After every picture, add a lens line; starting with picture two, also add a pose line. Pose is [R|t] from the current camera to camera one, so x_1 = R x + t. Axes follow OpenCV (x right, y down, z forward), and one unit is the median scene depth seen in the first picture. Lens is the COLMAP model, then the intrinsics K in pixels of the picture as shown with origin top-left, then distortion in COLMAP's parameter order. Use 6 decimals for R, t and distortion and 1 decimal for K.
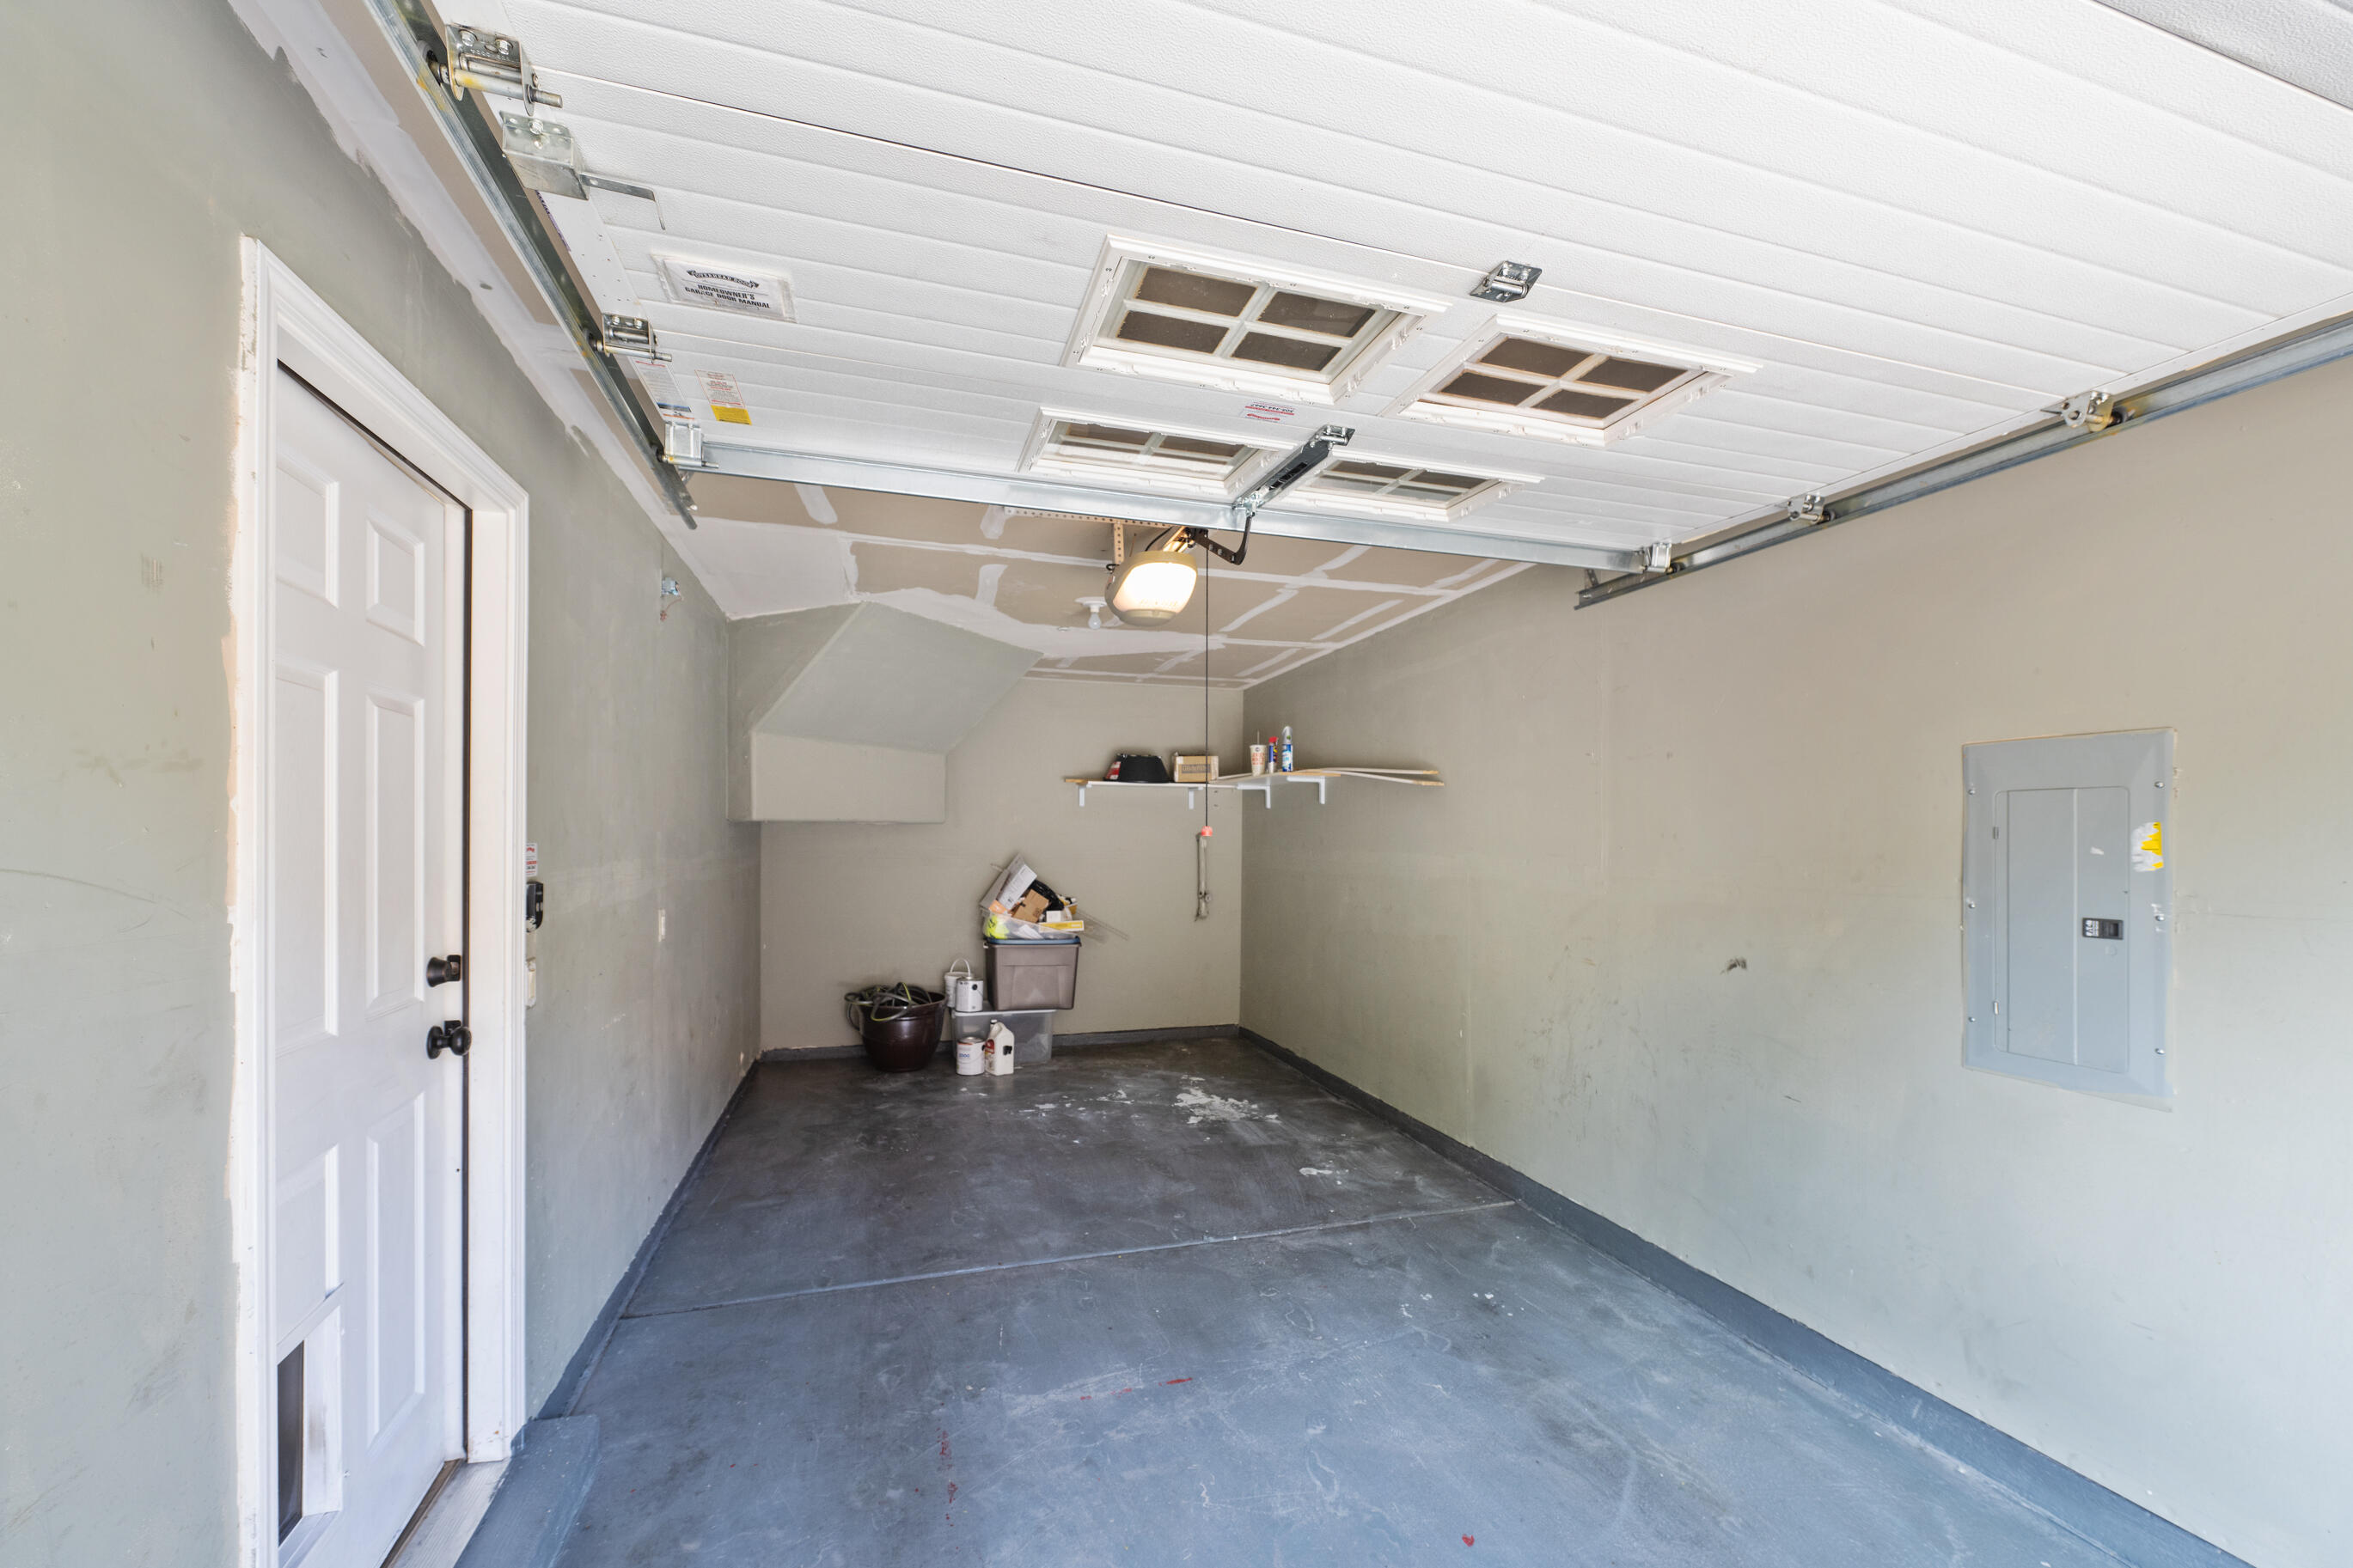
lens RADIAL K [[929.0, 0, 1171.4], [0, 929.0, 814.5], [0, 0, 1]] dist [-0.001333, -0.000285]
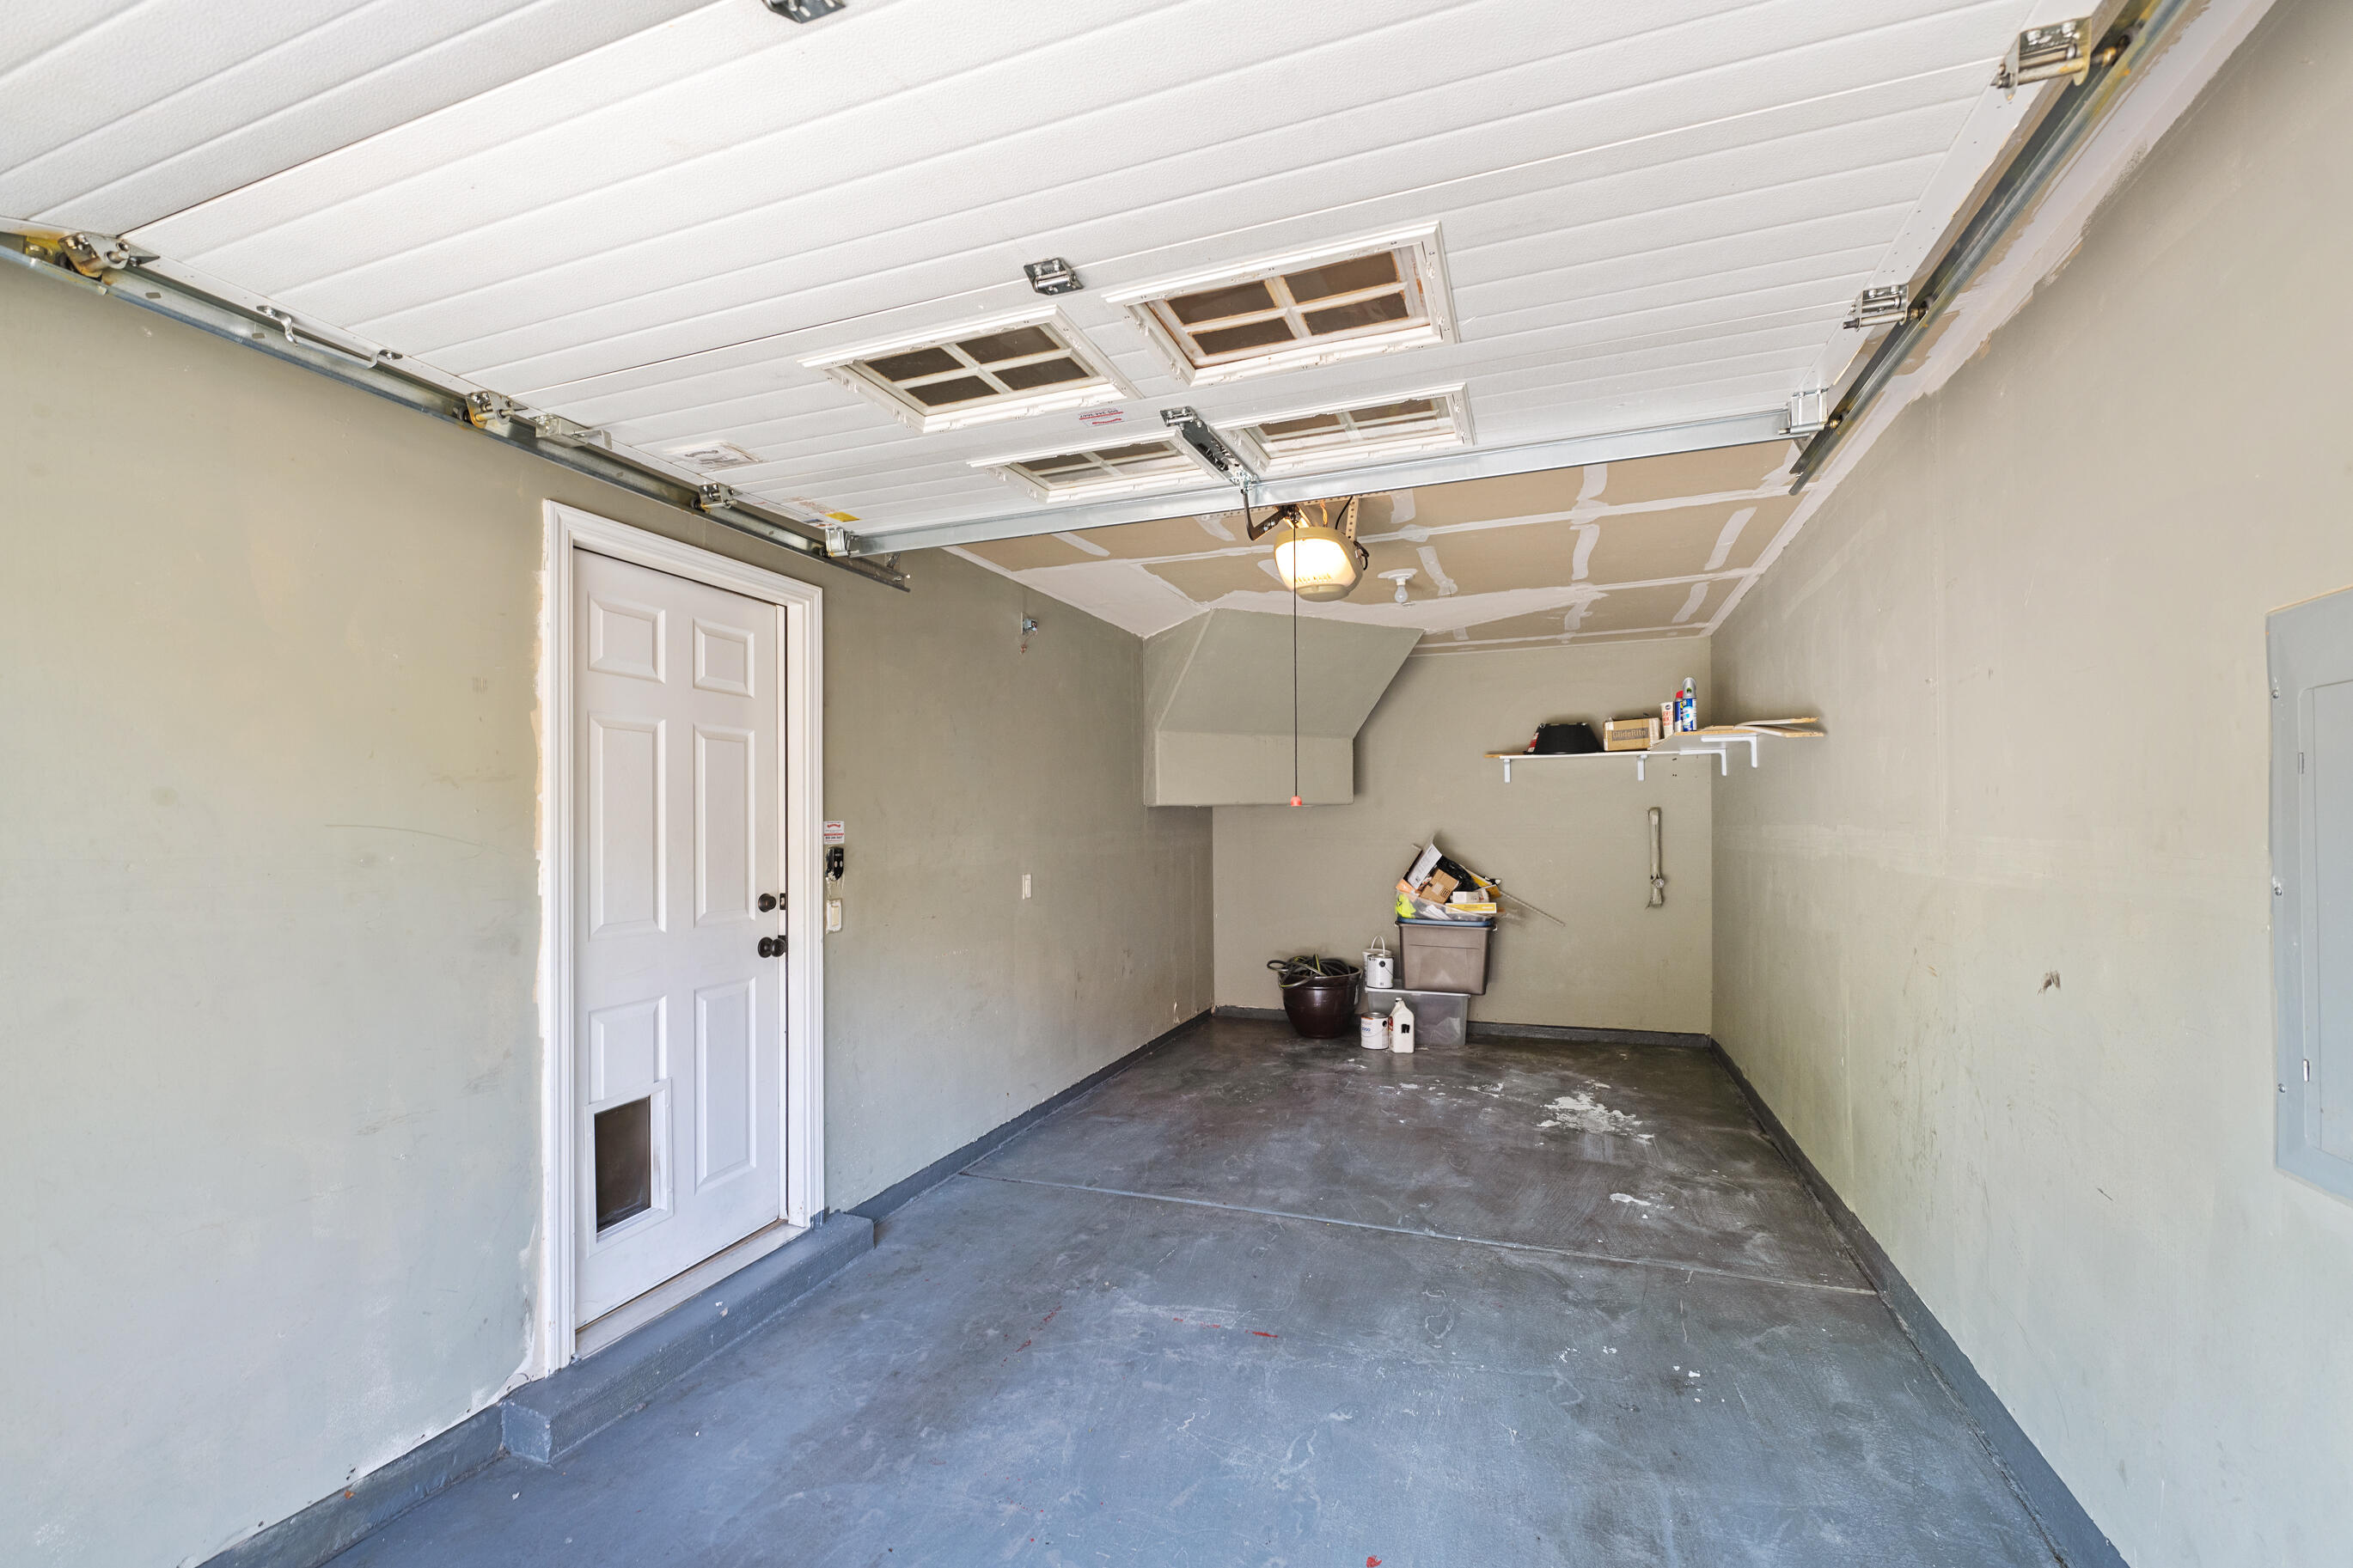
lens RADIAL K [[937.9, 0, 1185.0], [0, 937.9, 791.8], [0, 0, 1]] dist [-0.002593, -0.000354]
pose [[0.803164, -0.034256, -0.594773, 0.331455], [0.028975, 0.999410, -0.018434, 0.013989], [0.595053, -0.002428, 0.803683, 0.064734]]
